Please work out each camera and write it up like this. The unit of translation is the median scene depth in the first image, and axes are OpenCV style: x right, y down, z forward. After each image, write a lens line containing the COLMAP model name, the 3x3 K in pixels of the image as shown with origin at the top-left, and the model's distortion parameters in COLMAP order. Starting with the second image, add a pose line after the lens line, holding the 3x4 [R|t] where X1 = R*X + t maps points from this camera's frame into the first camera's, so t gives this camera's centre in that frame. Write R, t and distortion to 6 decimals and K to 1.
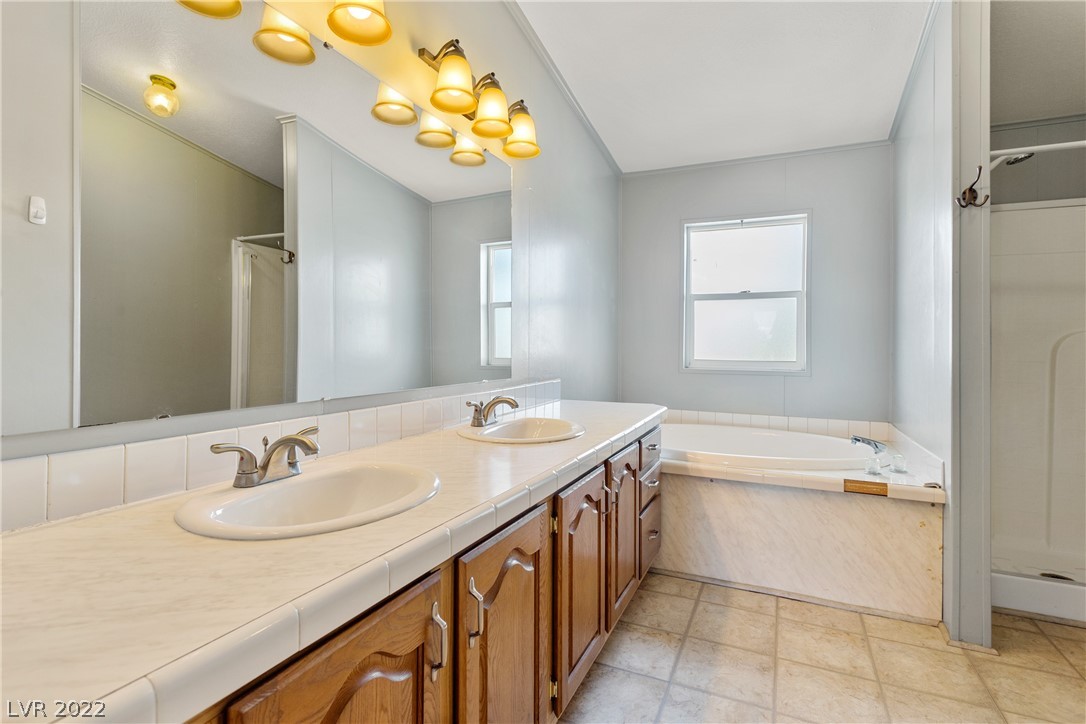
lens RADIAL K [[523.9, 0, 542.2], [0, 523.9, 350.3], [0, 0, 1]] dist [-0.000848, 0.003993]
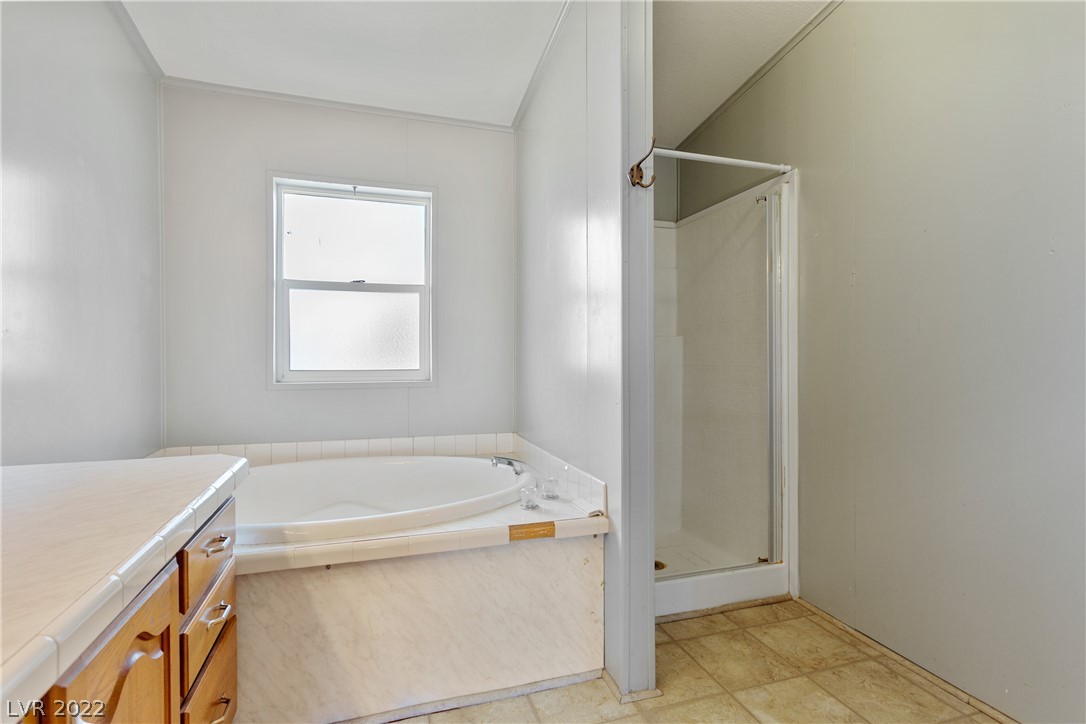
lens RADIAL K [[523.9, 0, 541.4], [0, 523.9, 353.1], [0, 0, 1]] dist [-0.000848, 0.003993]
pose [[0.738220, -0.010335, 0.674481, 0.094854], [0.012551, 0.999920, 0.001585, -0.004463], [-0.674444, 0.007296, 0.738290, 0.374060]]
